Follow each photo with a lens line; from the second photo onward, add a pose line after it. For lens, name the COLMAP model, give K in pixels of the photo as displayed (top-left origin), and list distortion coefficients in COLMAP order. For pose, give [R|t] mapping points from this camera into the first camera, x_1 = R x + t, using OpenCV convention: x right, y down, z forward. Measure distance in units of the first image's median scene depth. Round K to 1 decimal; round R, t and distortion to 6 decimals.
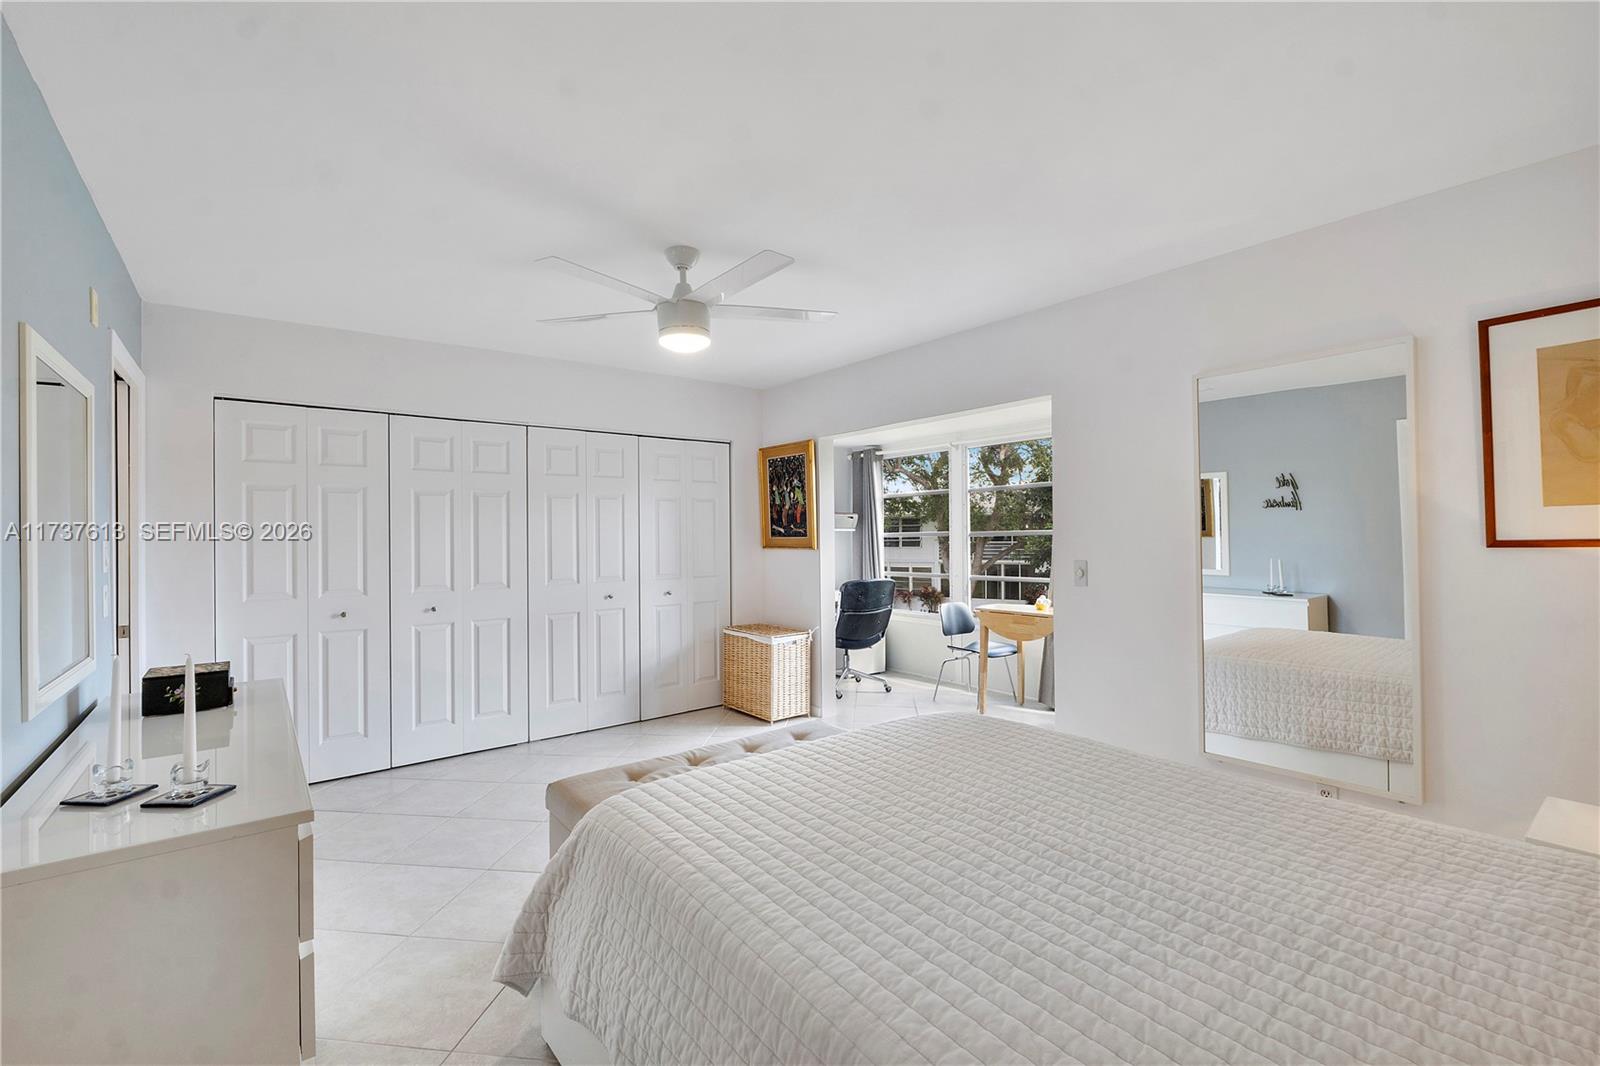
lens RADIAL K [[682.8, 0, 794.8], [0, 682.8, 529.8], [0, 0, 1]] dist [-0.003536, -0.000731]
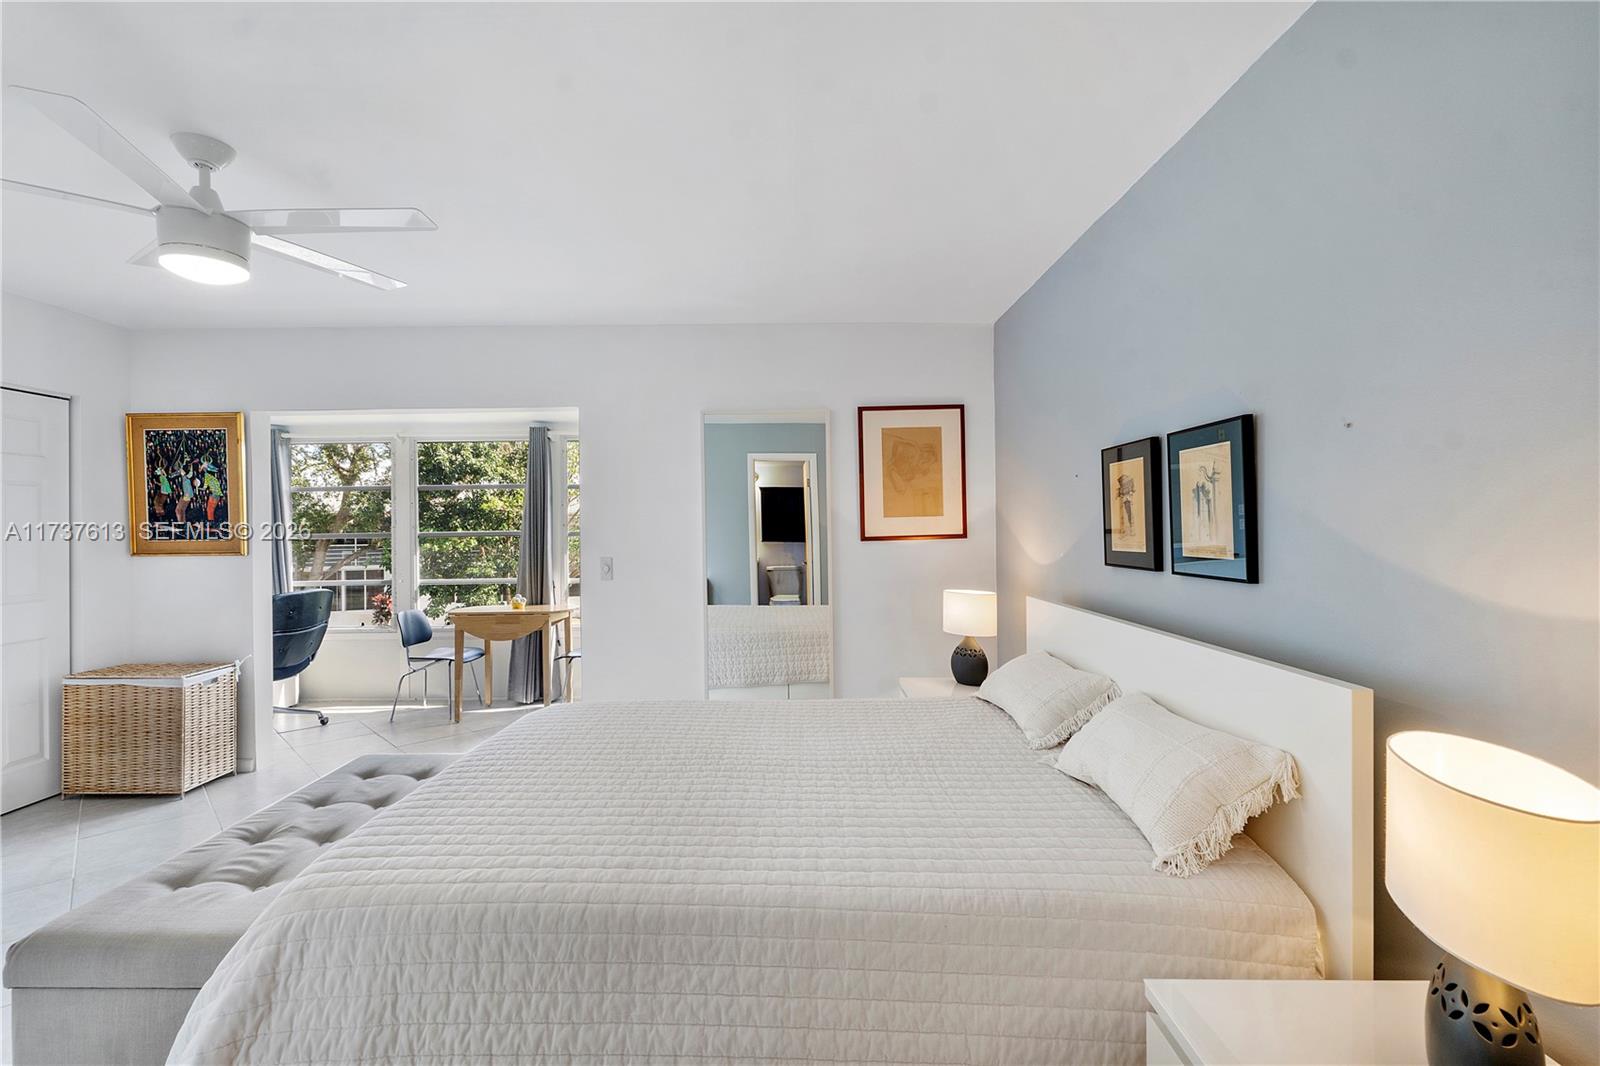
lens RADIAL K [[682.8, 0, 794.8], [0, 682.8, 529.8], [0, 0, 1]] dist [-0.003536, -0.000731]
pose [[0.616815, 0.003365, 0.787101, -0.189127], [-0.001392, 0.999994, -0.003185, 0.001516], [-0.787107, 0.000869, 0.616816, 0.036862]]
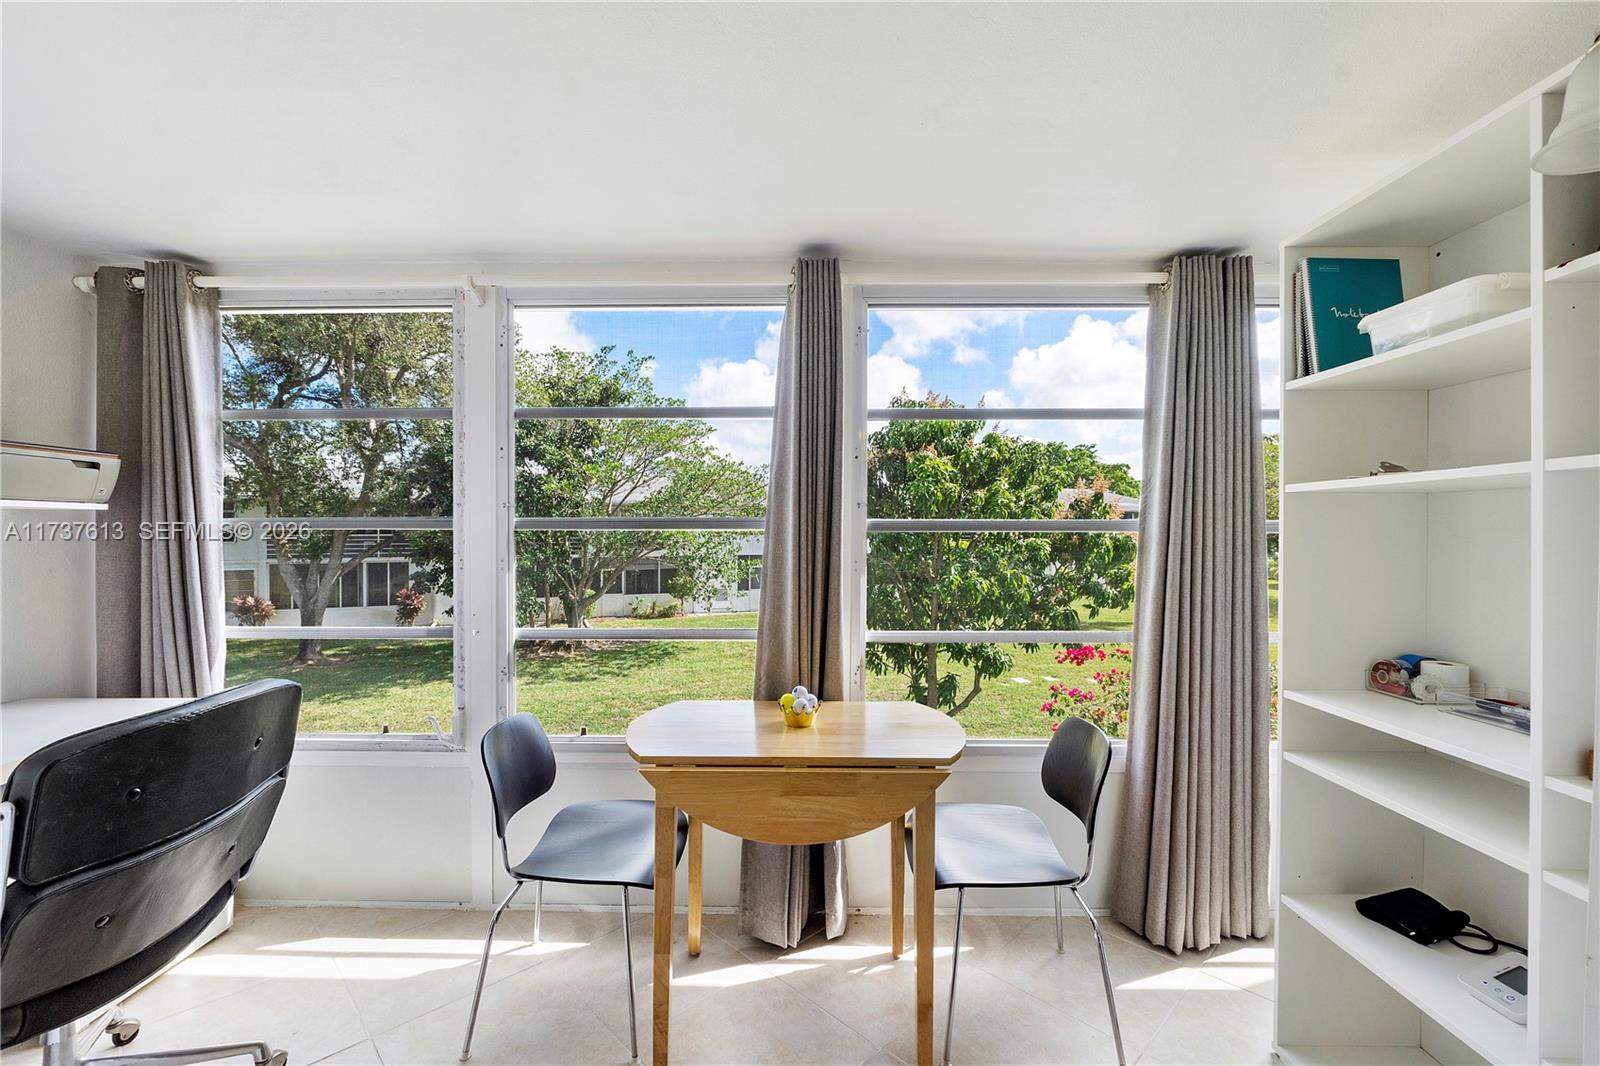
lens RADIAL K [[682.8, 0, 794.8], [0, 682.8, 529.8], [0, 0, 1]] dist [-0.003536, -0.000731]
pose [[0.636479, 0.005395, 0.771275, 0.065717], [-0.014340, 0.999885, 0.004840, 0.006838], [-0.771160, -0.014140, 0.636484, 0.754100]]
